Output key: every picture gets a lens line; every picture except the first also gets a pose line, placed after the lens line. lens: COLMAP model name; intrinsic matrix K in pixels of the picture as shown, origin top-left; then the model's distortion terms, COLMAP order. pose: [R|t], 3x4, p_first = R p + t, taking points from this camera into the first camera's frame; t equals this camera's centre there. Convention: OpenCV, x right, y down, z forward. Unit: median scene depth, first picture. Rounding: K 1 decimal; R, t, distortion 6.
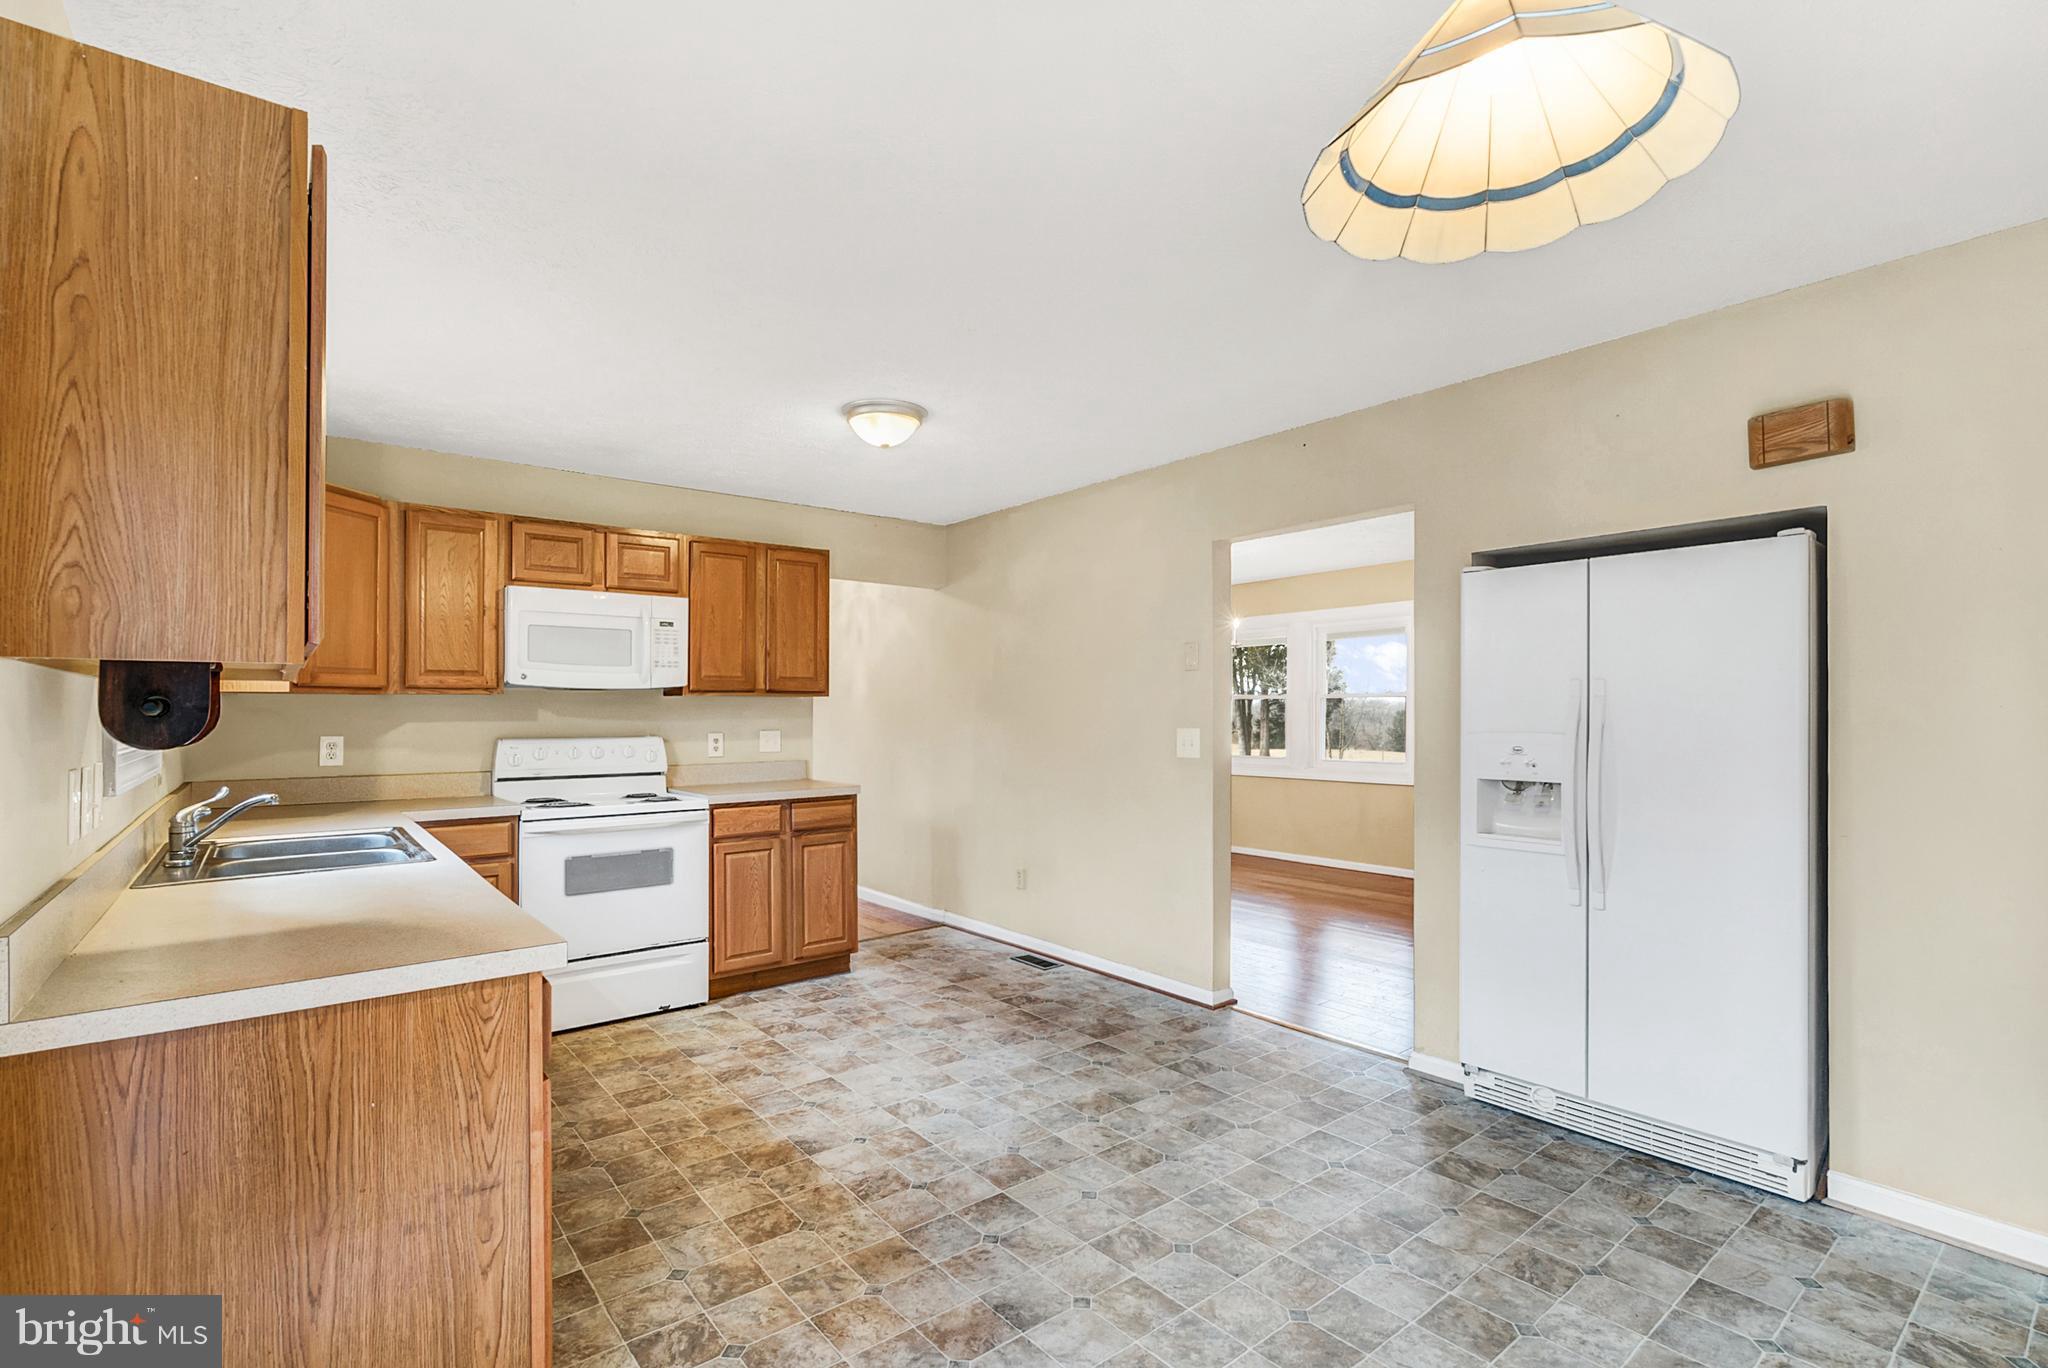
lens RADIAL K [[941.6, 0, 1030.1], [0, 941.6, 704.1], [0, 0, 1]] dist [-0.002640, 0.001254]
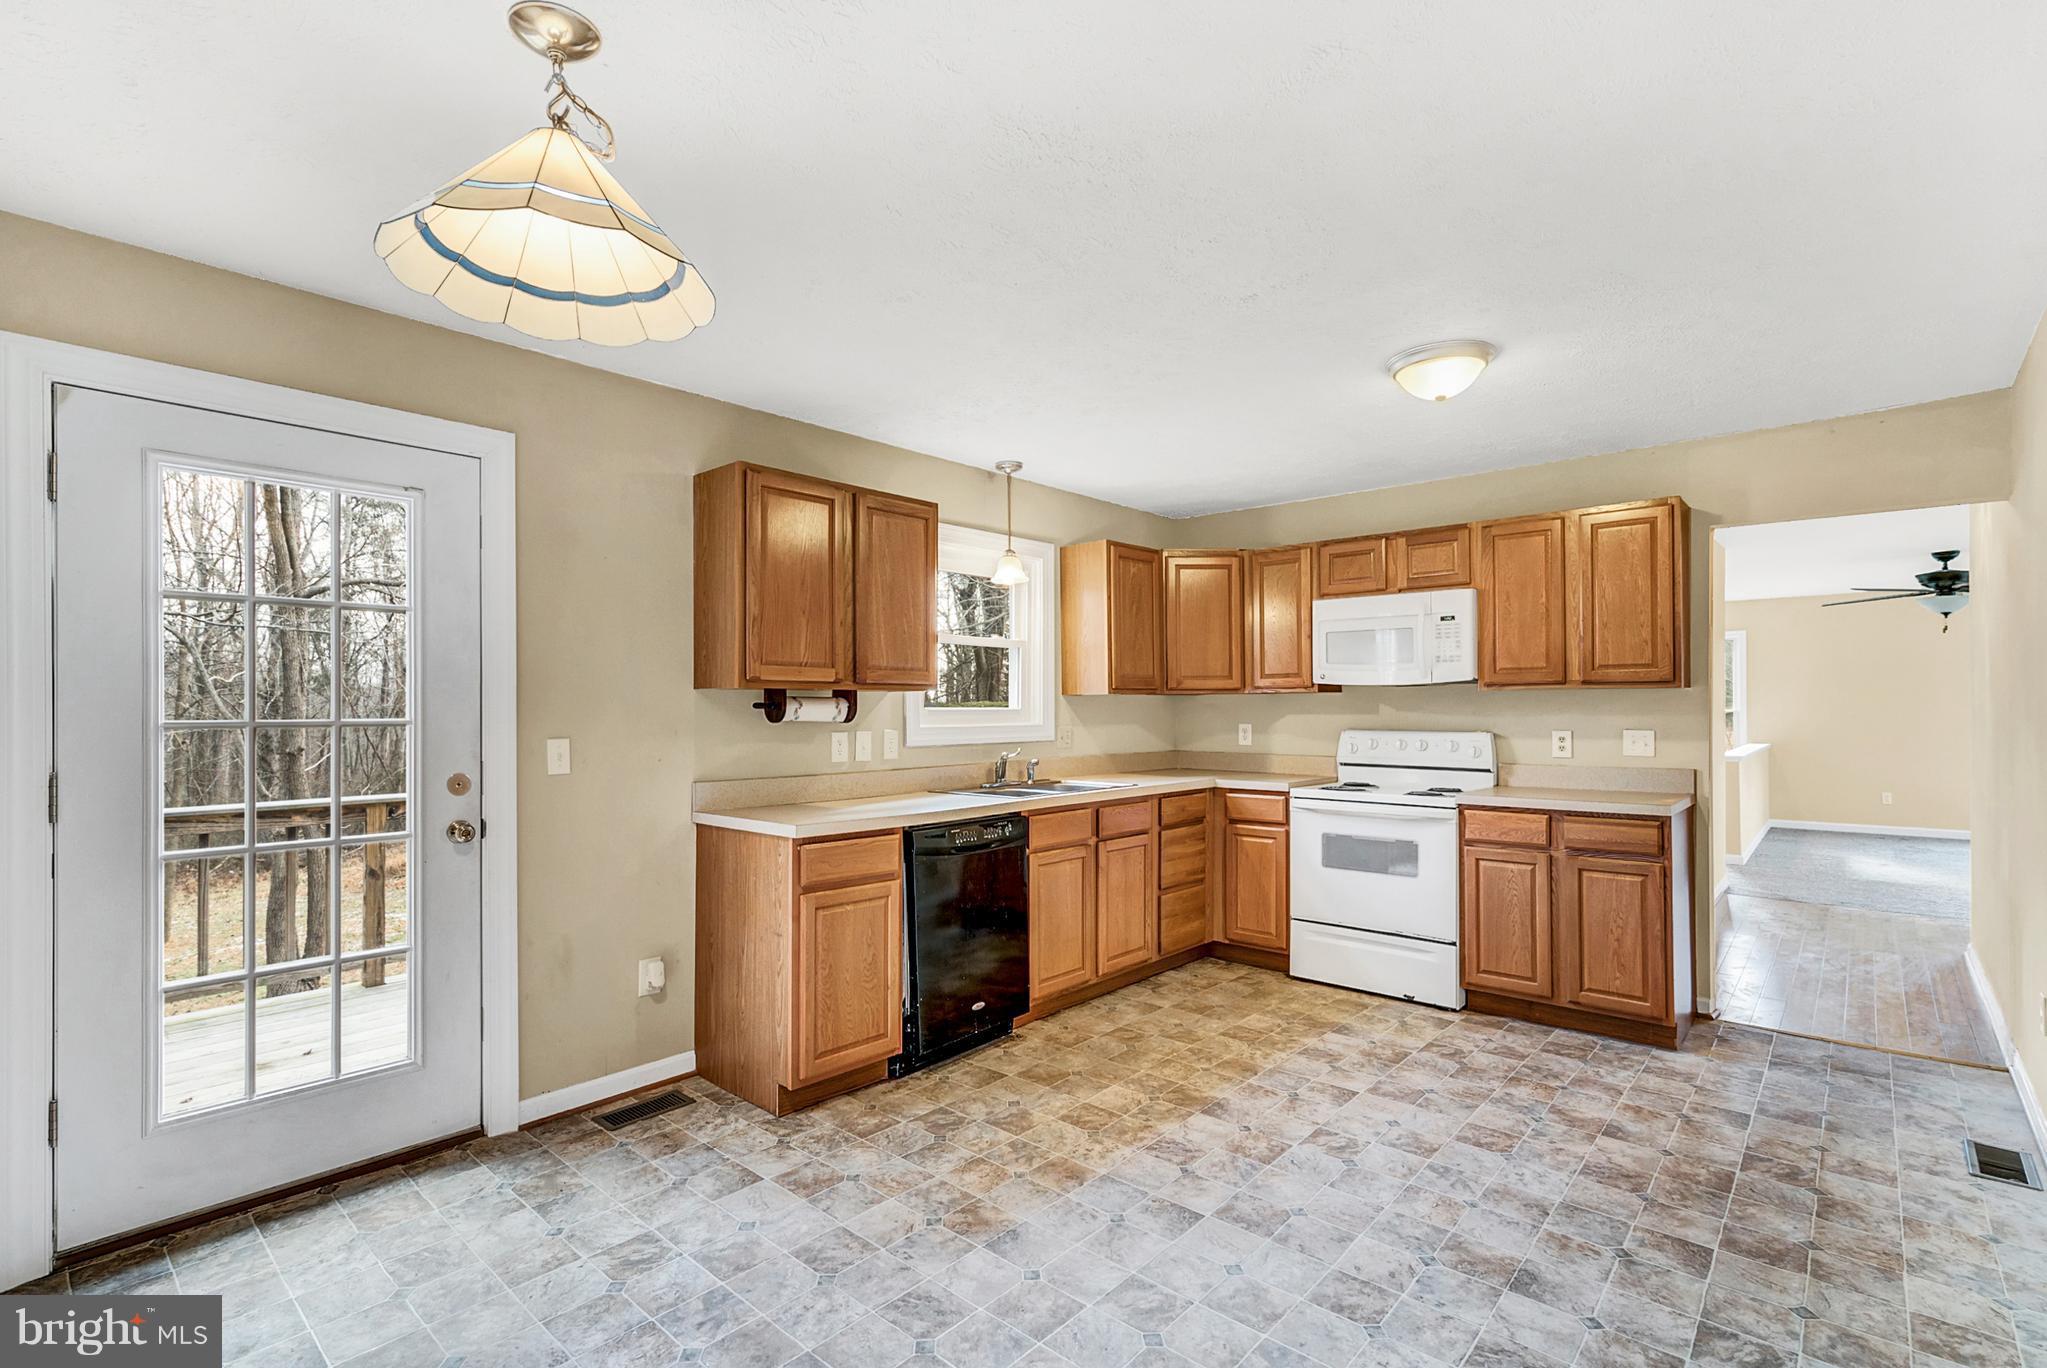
lens RADIAL K [[941.1, 0, 1012.9], [0, 941.1, 693.8], [0, 0, 1]] dist [-0.002640, 0.001254]
pose [[0.153216, -0.013530, -0.988100, 0.588647], [0.006221, 0.999900, -0.012727, 0.005241], [0.988173, -0.004197, 0.153285, 0.448140]]
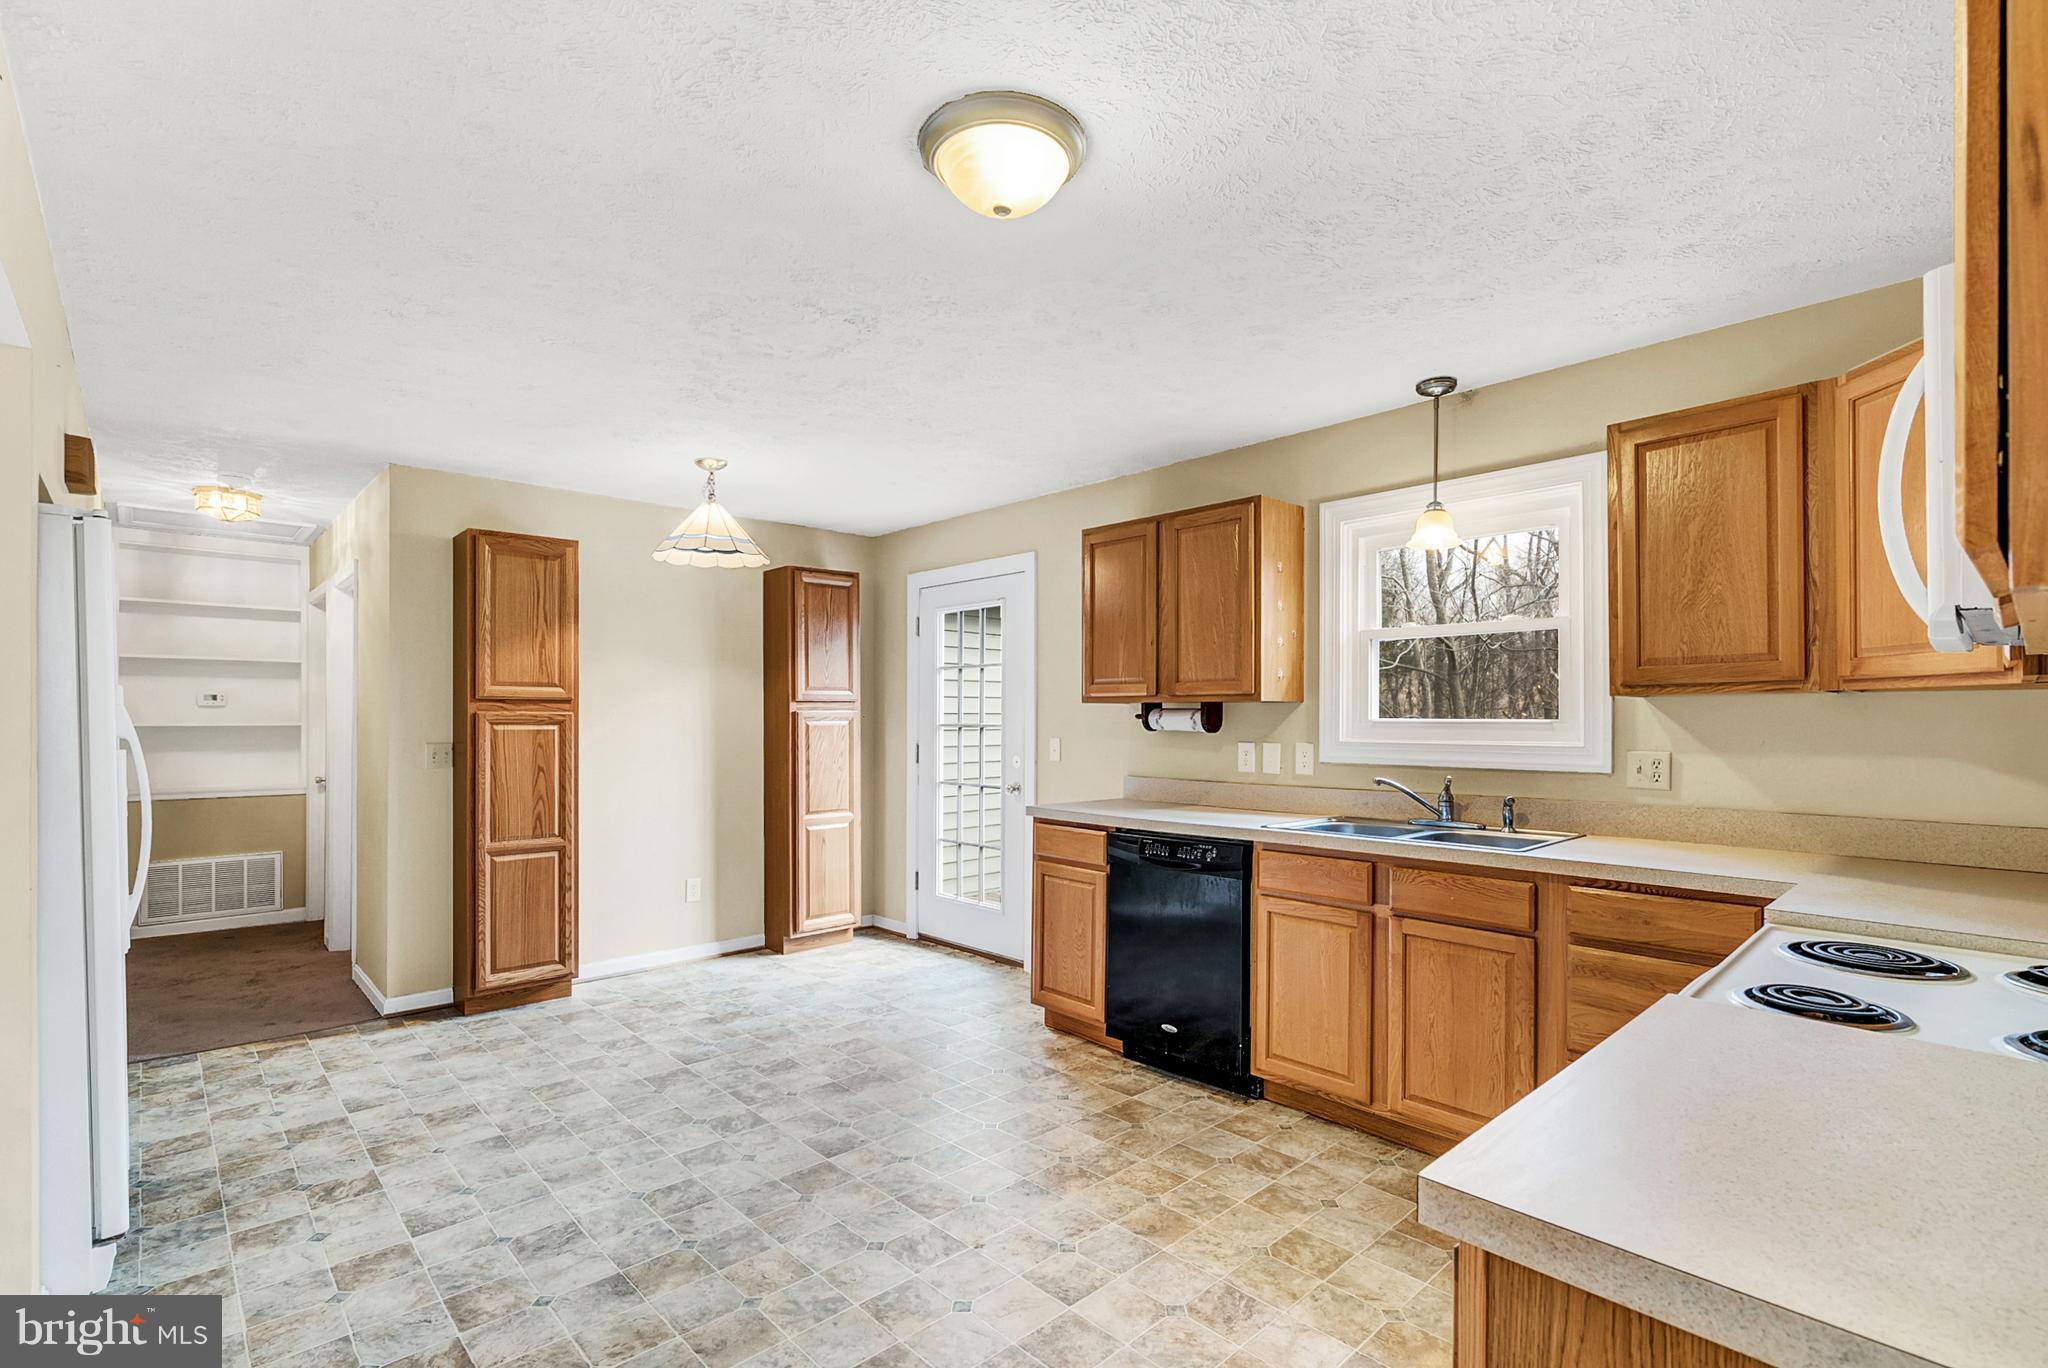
lens RADIAL K [[941.6, 0, 1037.3], [0, 941.6, 703.3], [0, 0, 1]] dist [-0.002640, 0.001254]
pose [[-0.996677, 0.001050, -0.081446, -0.122690], [0.002695, 0.999795, -0.020089, 0.009520], [0.081409, -0.020242, -0.996475, 1.420642]]
